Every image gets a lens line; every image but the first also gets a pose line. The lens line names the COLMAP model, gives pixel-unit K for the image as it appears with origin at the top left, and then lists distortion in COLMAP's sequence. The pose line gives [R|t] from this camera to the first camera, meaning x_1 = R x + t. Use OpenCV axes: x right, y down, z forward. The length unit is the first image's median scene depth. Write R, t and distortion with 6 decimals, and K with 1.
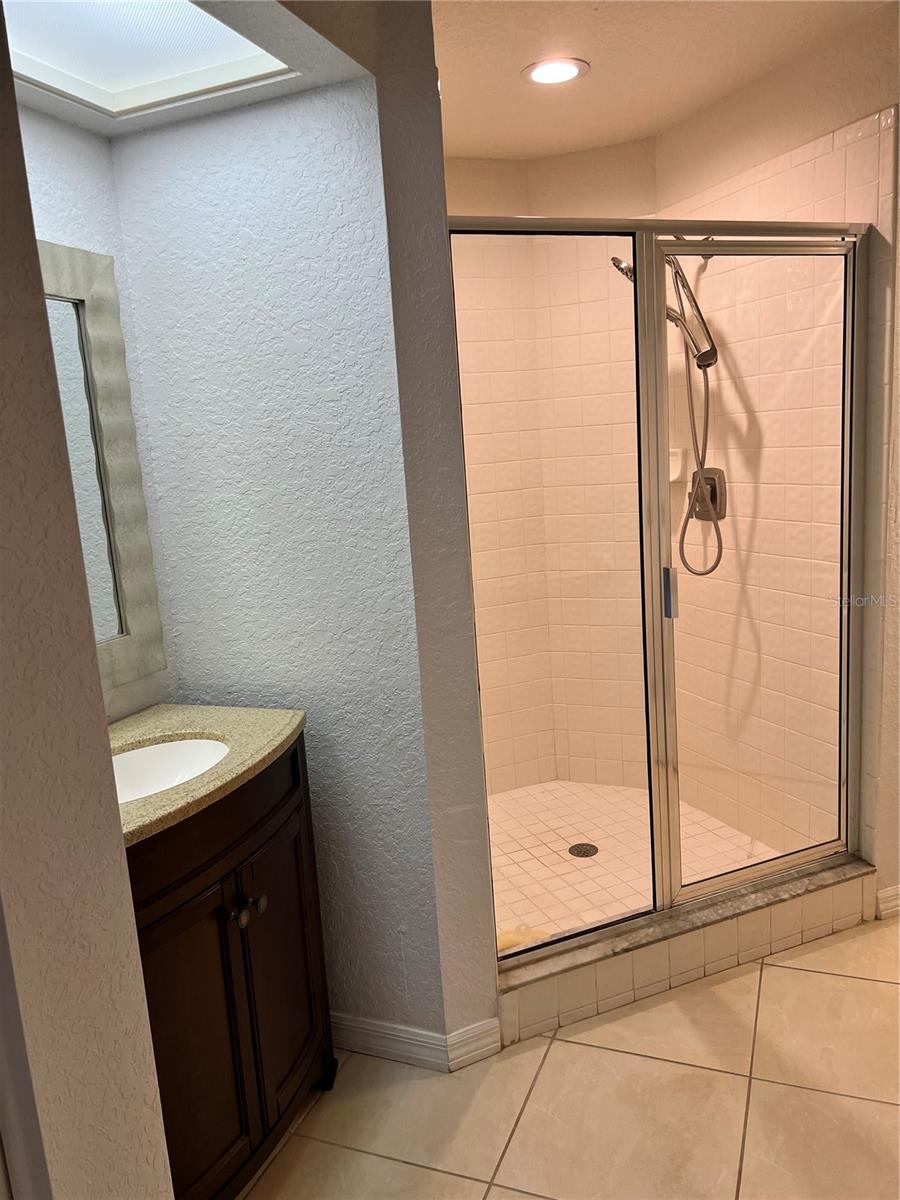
lens RADIAL K [[894.1, 0, 450.6], [0, 894.1, 602.6], [0, 0, 1]] dist [0.073405, -0.081957]
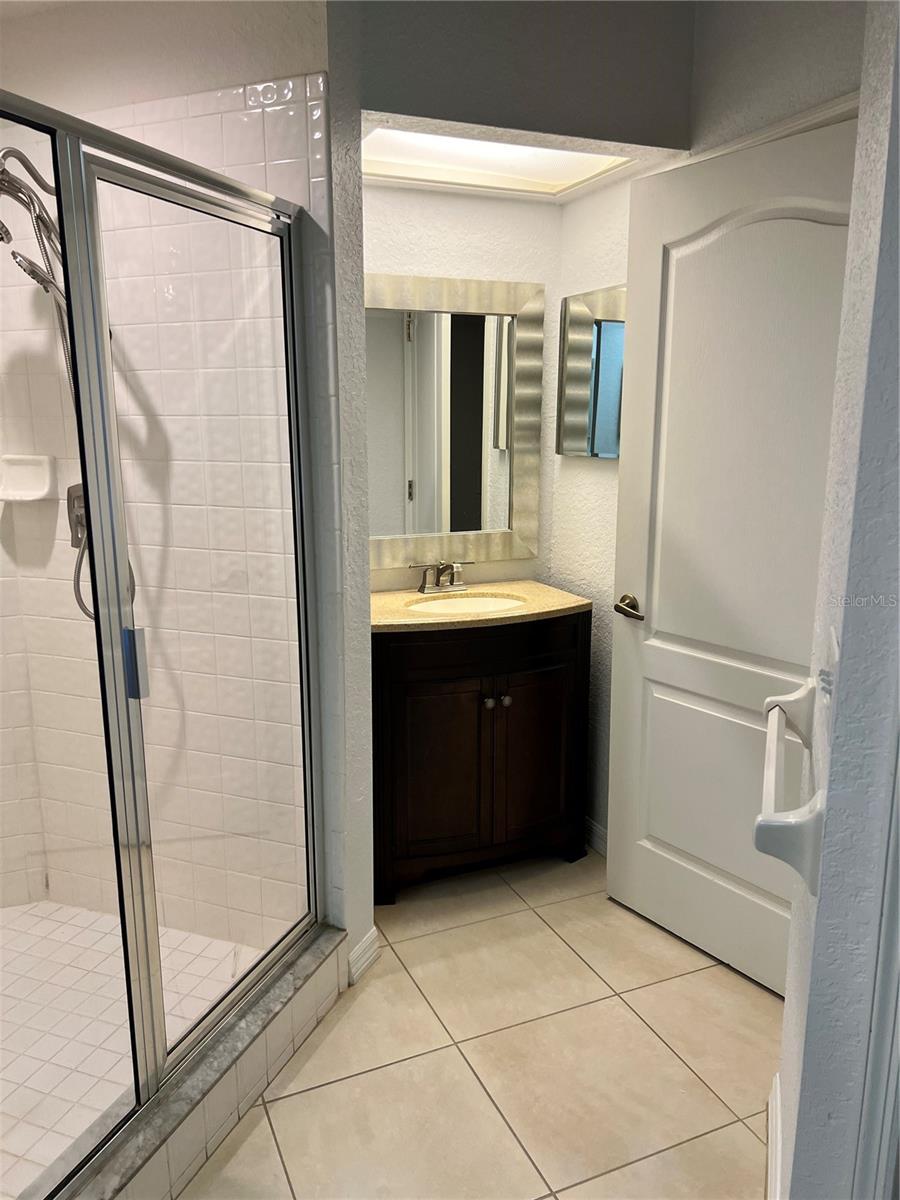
lens RADIAL K [[894.1, 0, 423.4], [0, 894.1, 600.9], [0, 0, 1]] dist [0.073405, -0.081957]
pose [[0.702235, -0.083081, 0.707081, -0.087876], [0.087121, 0.995732, 0.030472, -0.057169], [-0.706595, 0.040203, 0.706475, 0.307984]]
